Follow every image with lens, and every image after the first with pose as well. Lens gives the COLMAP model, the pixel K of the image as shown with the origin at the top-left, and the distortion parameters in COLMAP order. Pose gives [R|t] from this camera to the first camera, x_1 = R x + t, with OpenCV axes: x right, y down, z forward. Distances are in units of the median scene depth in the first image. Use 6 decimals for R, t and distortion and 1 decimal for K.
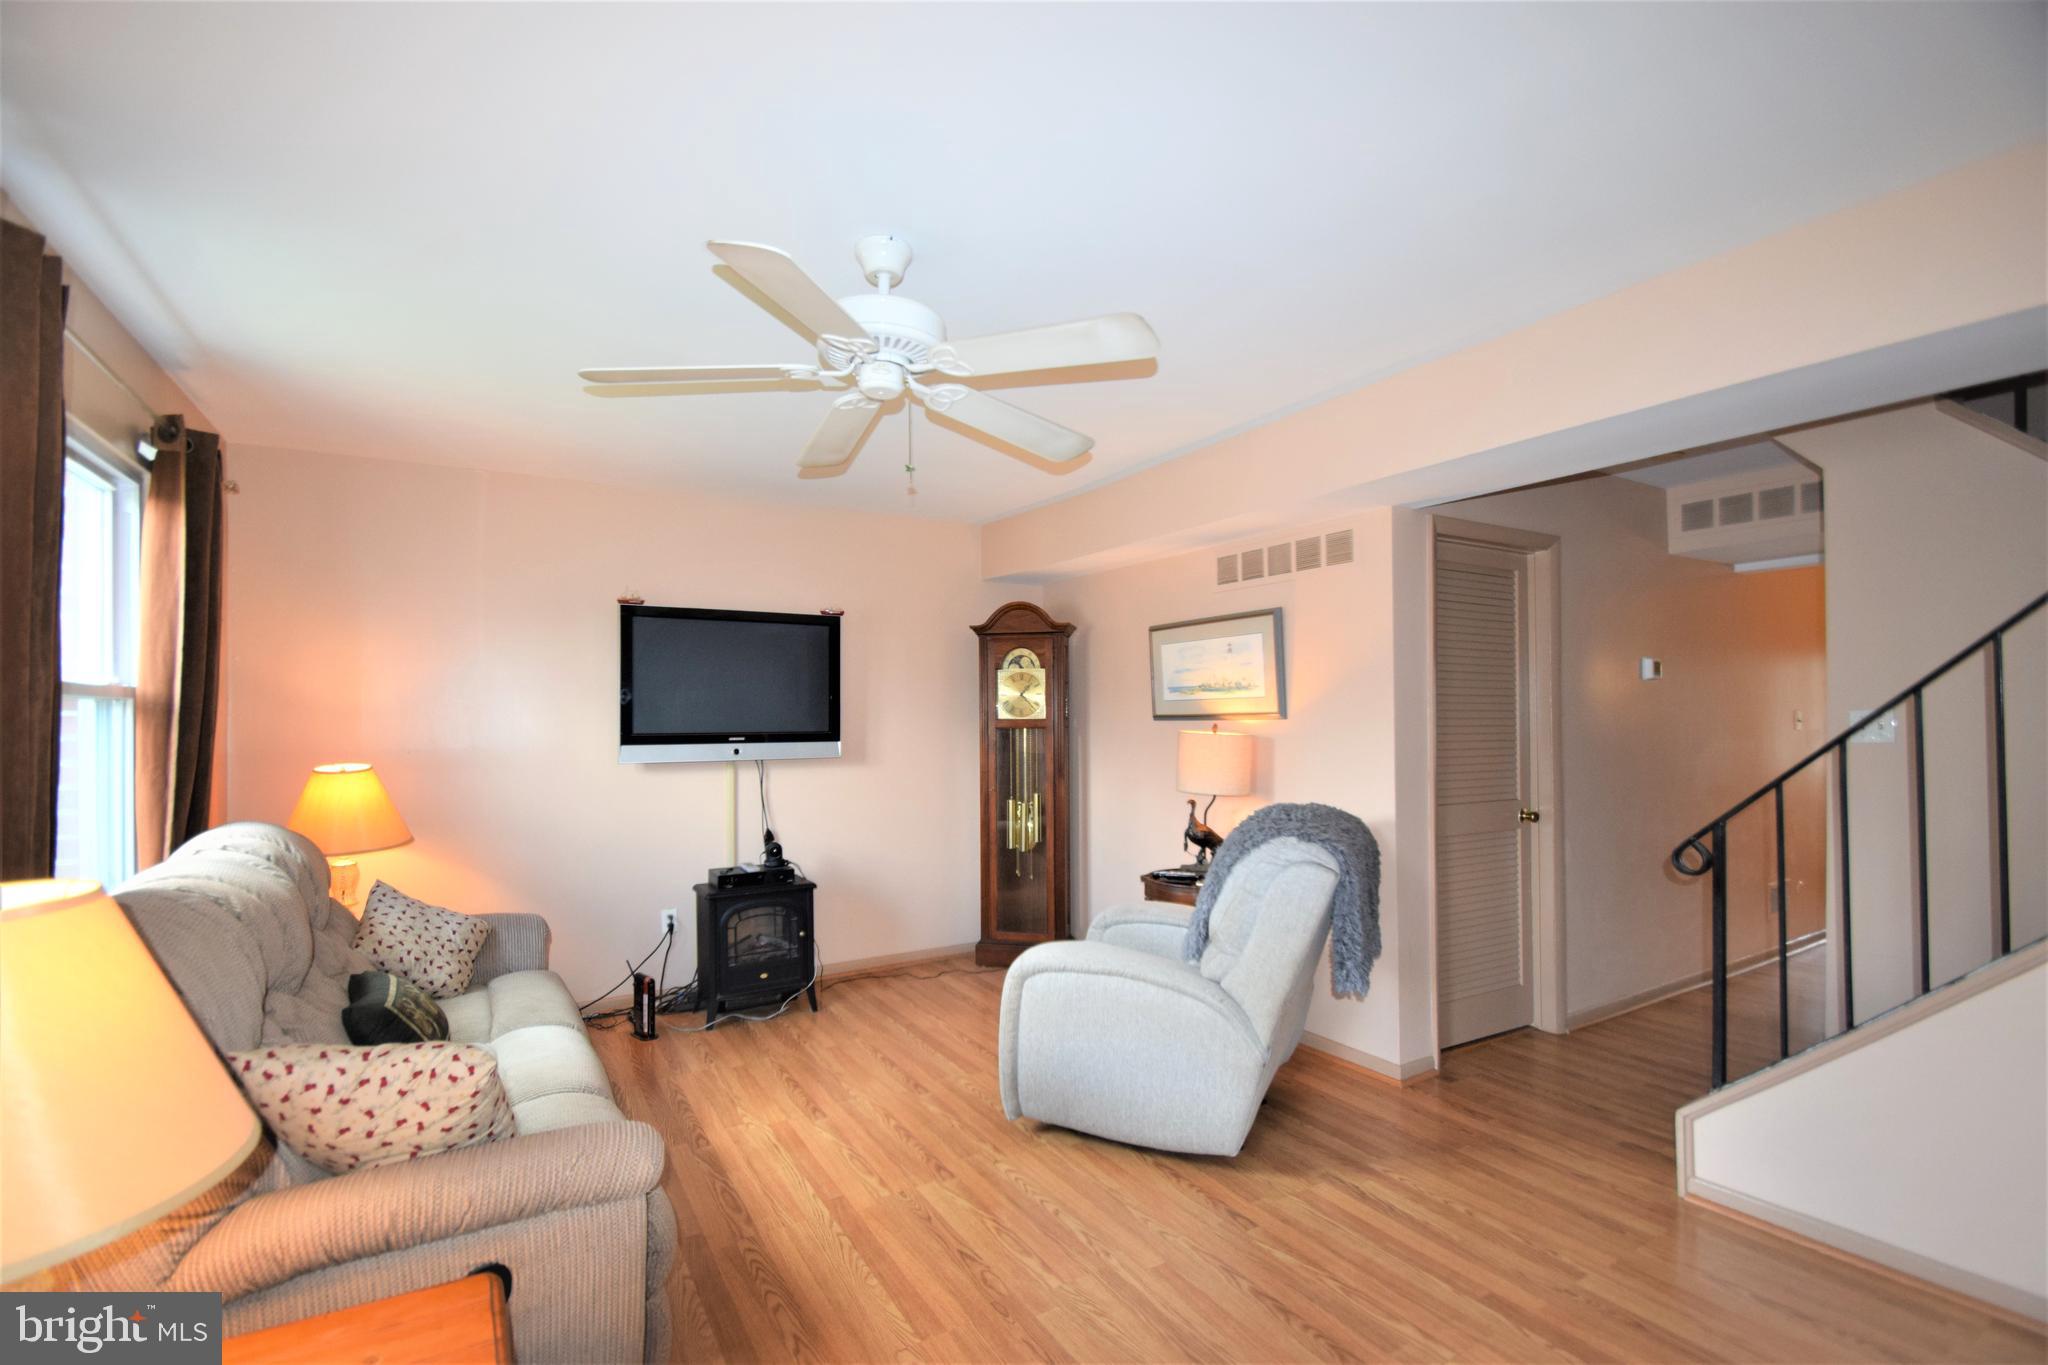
lens RADIAL K [[894.4, 0, 983.8], [0, 894.4, 713.4], [0, 0, 1]] dist [-0.005973, -0.001388]
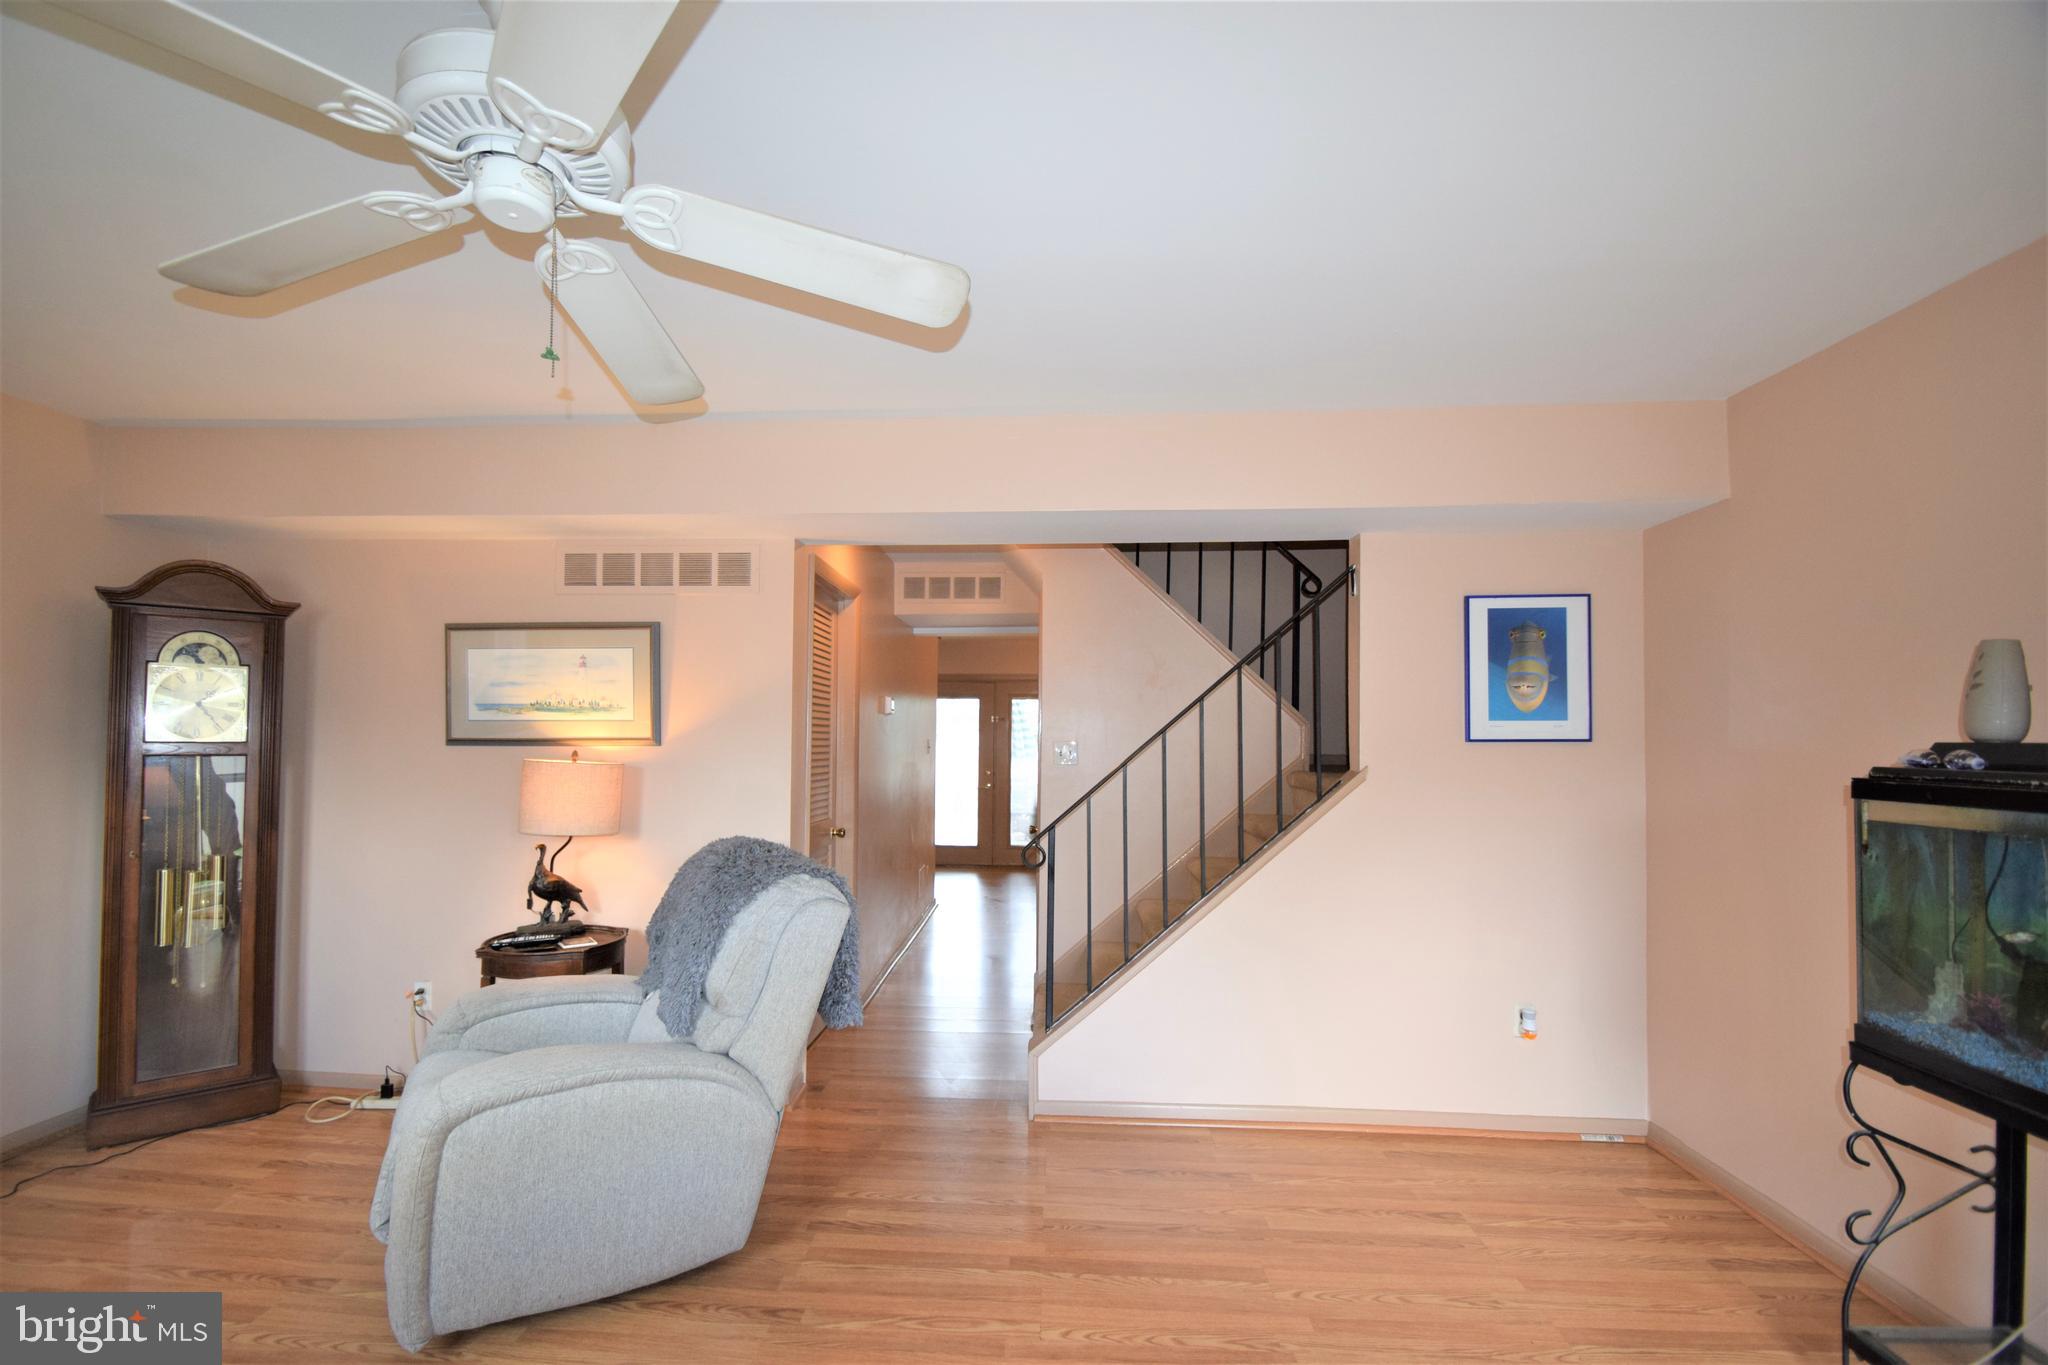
lens RADIAL K [[894.4, 0, 989.4], [0, 894.4, 714.5], [0, 0, 1]] dist [-0.005973, -0.001388]
pose [[0.553307, 0.032101, 0.832359, -0.221647], [-0.013812, 0.999473, -0.029364, -0.002903], [-0.832863, 0.004751, 0.553459, 0.210029]]
